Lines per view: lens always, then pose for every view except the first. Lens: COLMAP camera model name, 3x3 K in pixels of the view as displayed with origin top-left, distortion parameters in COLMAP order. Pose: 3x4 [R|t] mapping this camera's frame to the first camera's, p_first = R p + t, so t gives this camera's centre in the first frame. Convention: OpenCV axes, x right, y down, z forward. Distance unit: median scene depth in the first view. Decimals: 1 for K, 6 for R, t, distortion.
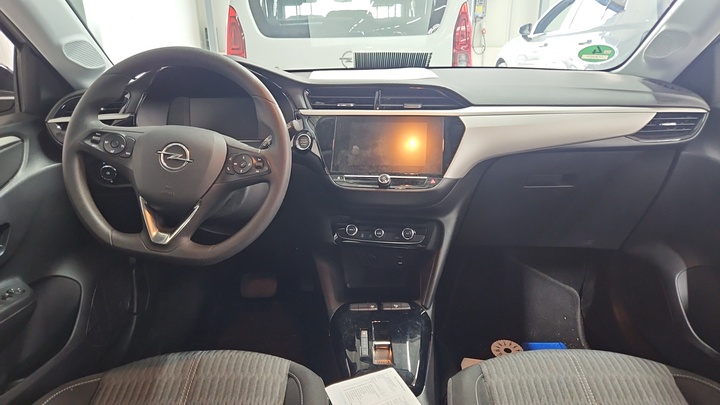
lens RADIAL K [[492.1, 0, 360.0], [0, 492.1, 202.5], [0, 0, 1]] dist [0.004869, 0.001035]
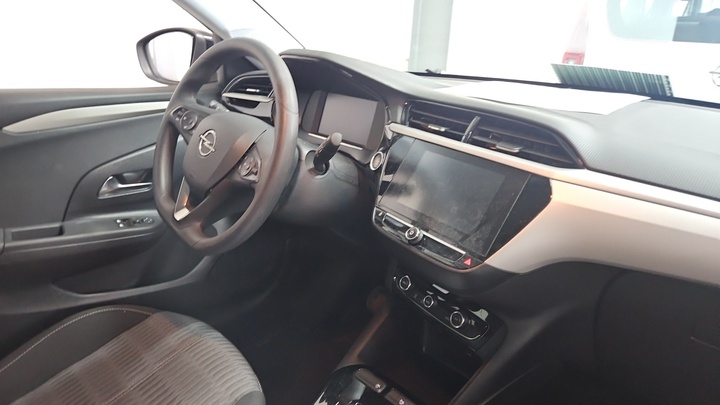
lens RADIAL K [[492.1, 0, 360.0], [0, 492.1, 202.5], [0, 0, 1]] dist [0.004869, 0.001035]
pose [[0.685637, 0.287118, -0.668929, 0.441628], [-0.282179, 0.951909, 0.119353, -0.148055], [0.671027, 0.106925, 0.733682, 0.377886]]
